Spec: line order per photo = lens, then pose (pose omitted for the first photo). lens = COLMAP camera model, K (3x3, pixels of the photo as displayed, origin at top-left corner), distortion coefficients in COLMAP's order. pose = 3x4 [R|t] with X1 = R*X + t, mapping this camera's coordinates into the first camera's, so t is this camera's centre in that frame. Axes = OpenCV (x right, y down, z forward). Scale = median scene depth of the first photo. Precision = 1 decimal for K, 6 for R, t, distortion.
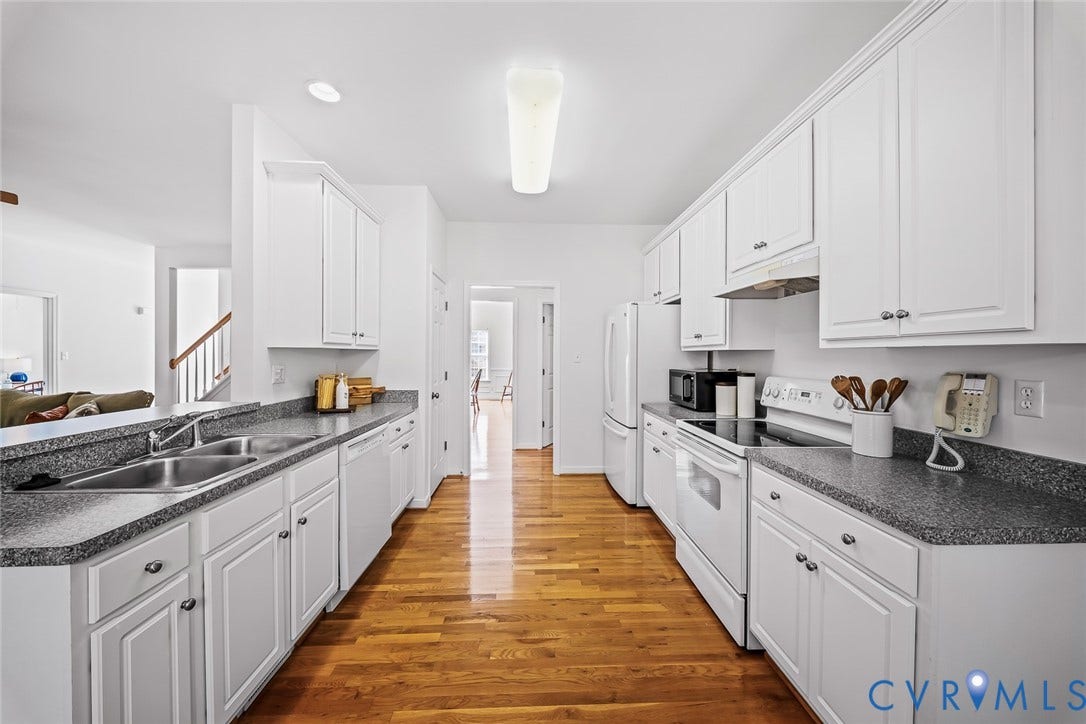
lens RADIAL K [[383.2, 0, 543.7], [0, 383.2, 358.8], [0, 0, 1]] dist [0.000040, -0.002394]
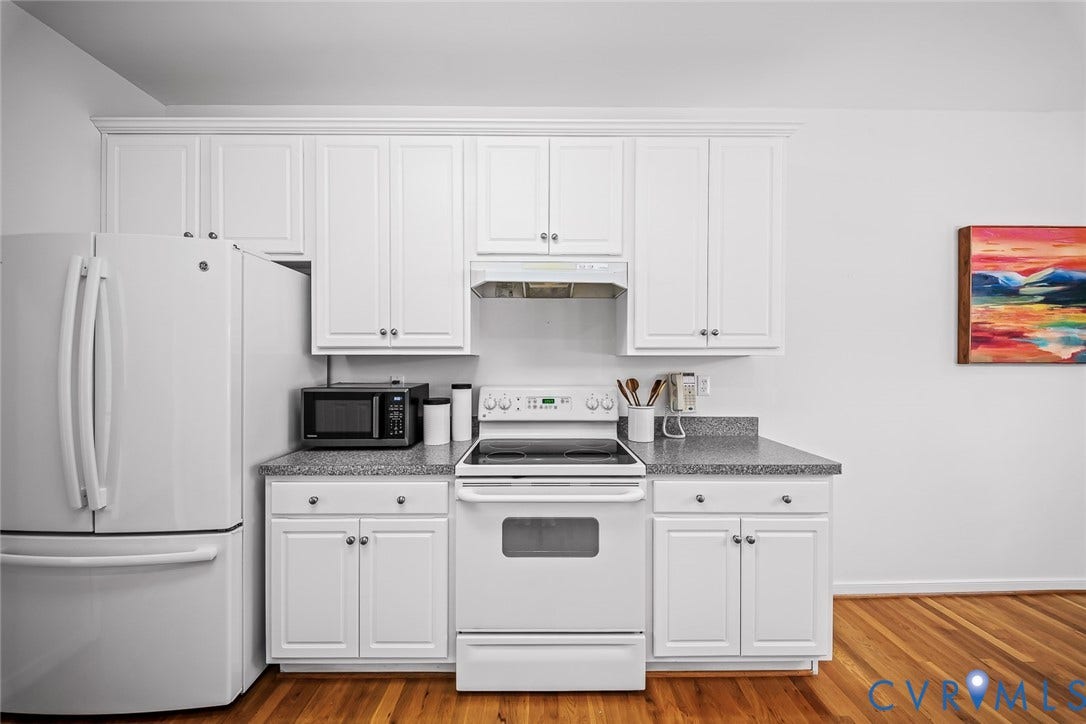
lens RADIAL K [[383.2, 0, 540.6], [0, 383.2, 359.6], [0, 0, 1]] dist [0.000040, -0.002394]
pose [[0.034453, -0.001410, 0.999405, -0.271128], [0.010643, 0.999943, 0.001044, -0.013491], [-0.999350, 0.010600, 0.034466, 0.852587]]
